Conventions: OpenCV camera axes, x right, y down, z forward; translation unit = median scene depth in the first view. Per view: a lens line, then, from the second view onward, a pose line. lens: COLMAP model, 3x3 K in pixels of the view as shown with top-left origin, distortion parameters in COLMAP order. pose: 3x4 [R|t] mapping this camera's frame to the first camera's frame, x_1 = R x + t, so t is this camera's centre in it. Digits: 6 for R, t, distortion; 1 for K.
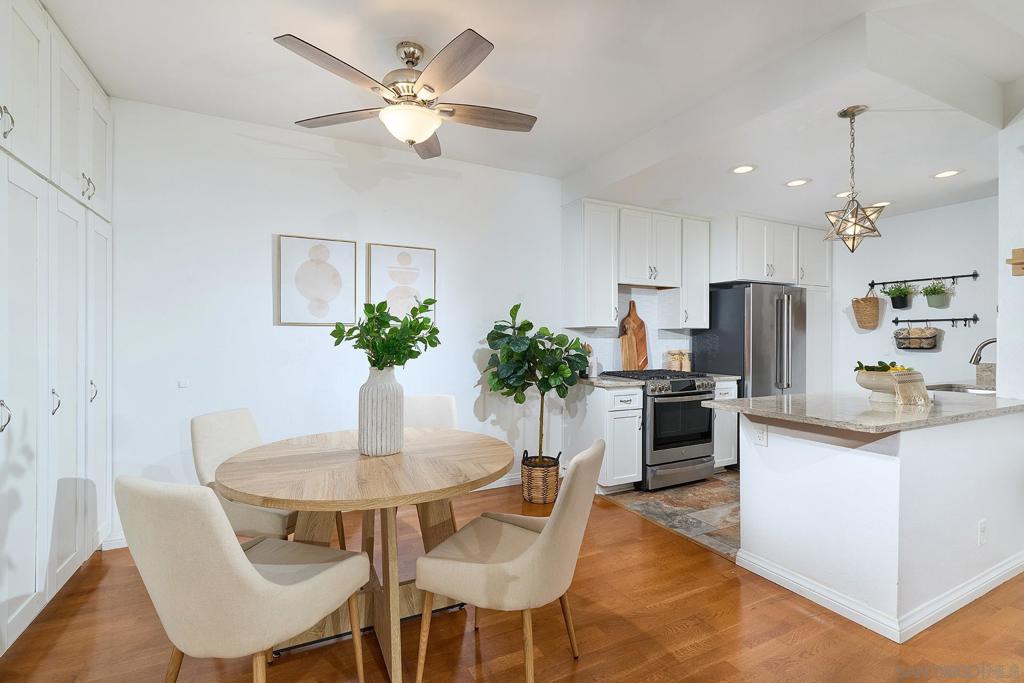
lens RADIAL K [[464.1, 0, 511.6], [0, 464.1, 336.0], [0, 0, 1]] dist [0.001442, -0.000606]
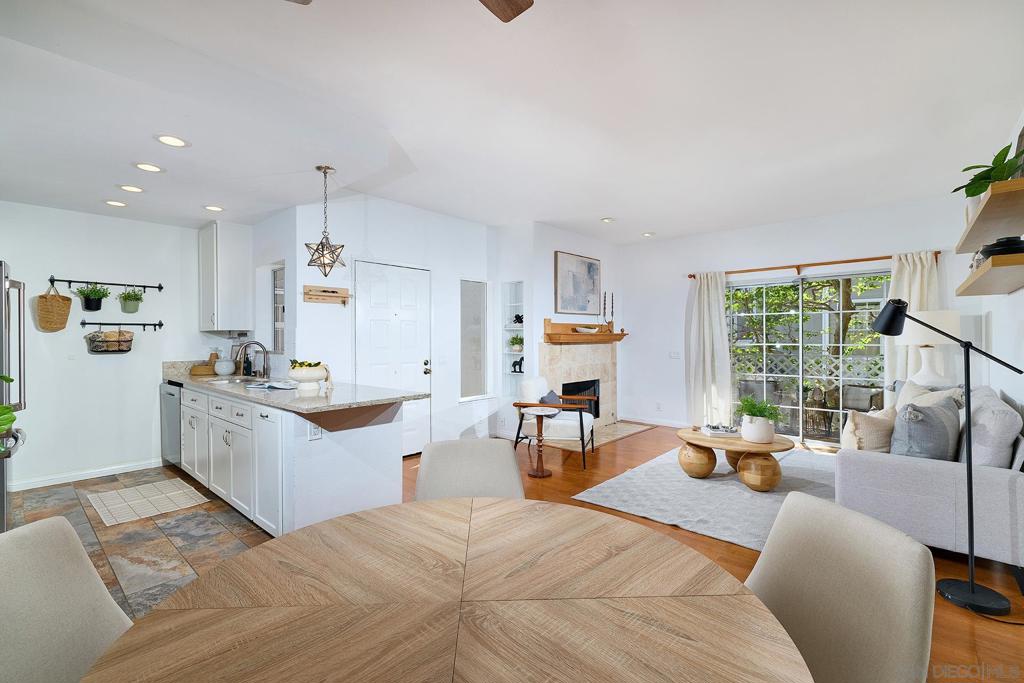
lens RADIAL K [[441.6, 0, 509.3], [0, 441.6, 340.6], [0, 0, 1]] dist [-0.003115, -0.000891]
pose [[-0.358884, -0.004367, 0.933372, -0.357562], [-0.003412, 0.999989, 0.003367, -0.002920], [-0.933376, -0.001976, -0.358894, 0.560150]]
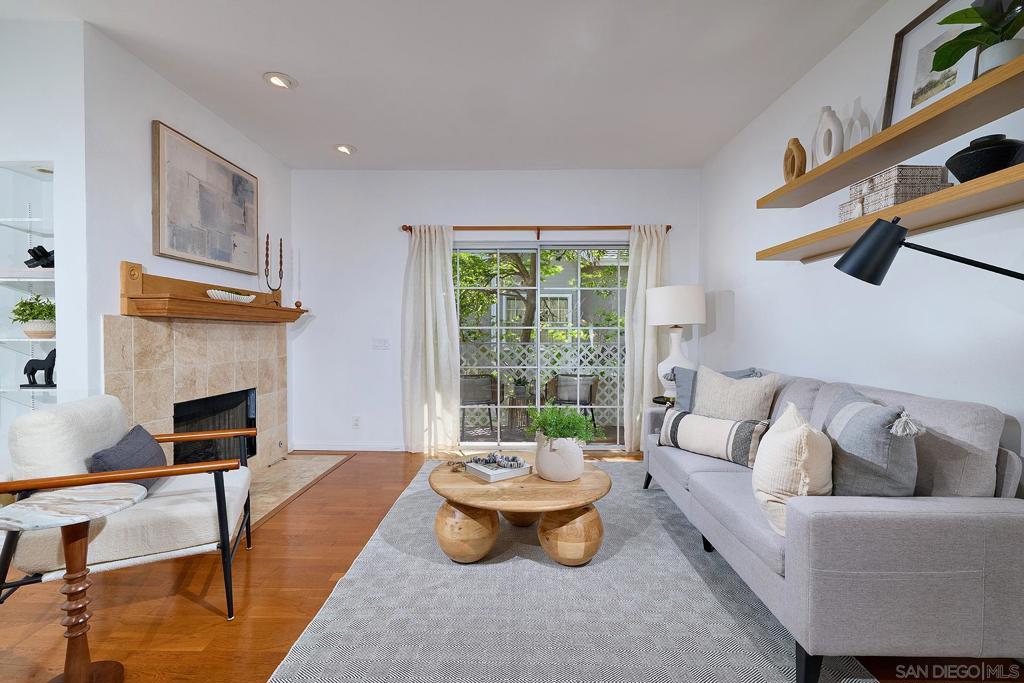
lens RADIAL K [[464.1, 0, 511.5], [0, 464.1, 340.0], [0, 0, 1]] dist [0.001442, -0.000606]
pose [[-0.887656, -0.009143, 0.460417, 0.103954], [-0.006161, 0.999949, 0.007978, 0.031331], [-0.460467, 0.004245, -0.887667, 0.292434]]
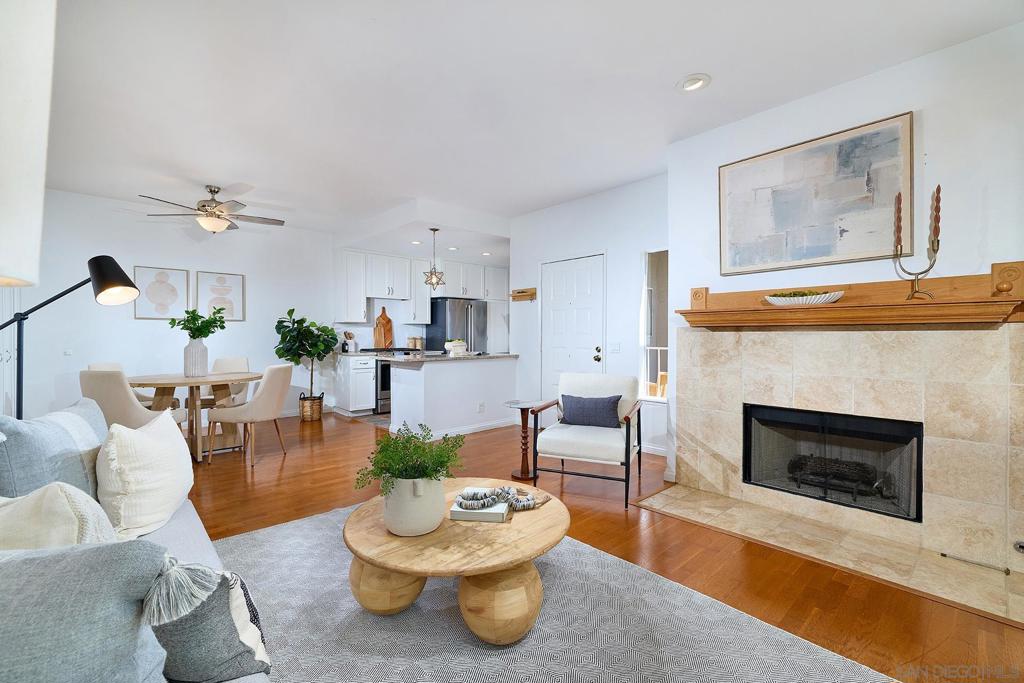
lens RADIAL K [[441.6, 0, 509.9], [0, 441.6, 339.0], [0, 0, 1]] dist [-0.003115, -0.000891]
pose [[0.962047, -0.001127, 0.272883, 0.300965], [-0.002856, 0.999895, 0.014201, 0.018100], [-0.272871, -0.014442, 0.961942, -0.735381]]
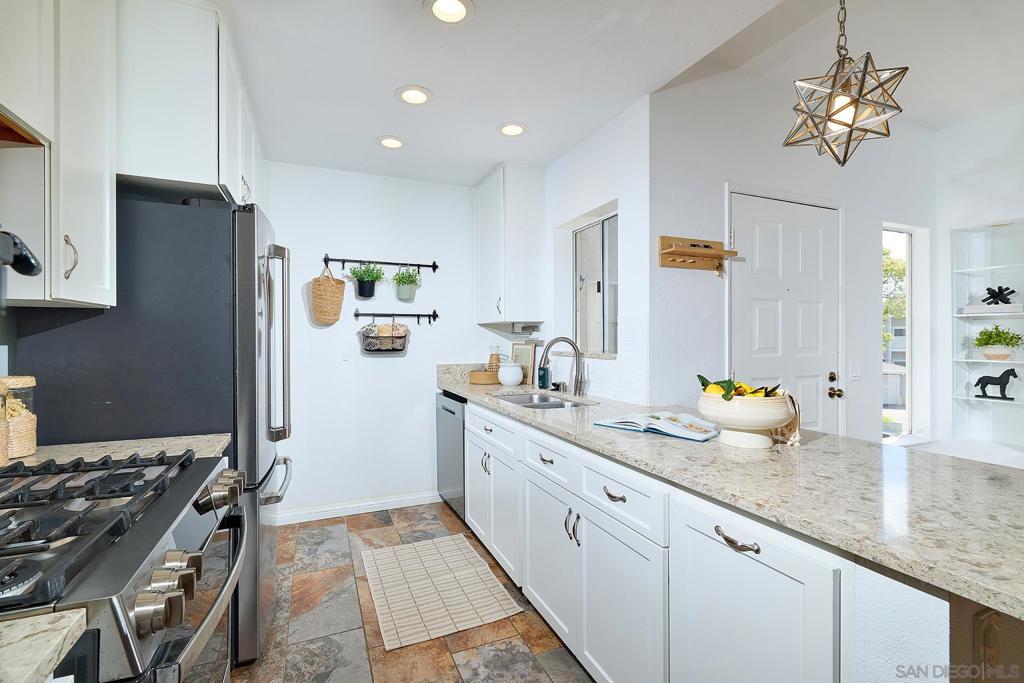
lens RADIAL K [[441.6, 0, 510.1], [0, 441.6, 343.9], [0, 0, 1]] dist [-0.003115, -0.000891]
pose [[0.072108, -0.014003, 0.997299, 0.154530], [-0.003613, 0.999891, 0.014301, 0.004494], [-0.997390, -0.004634, 0.072050, 0.774173]]
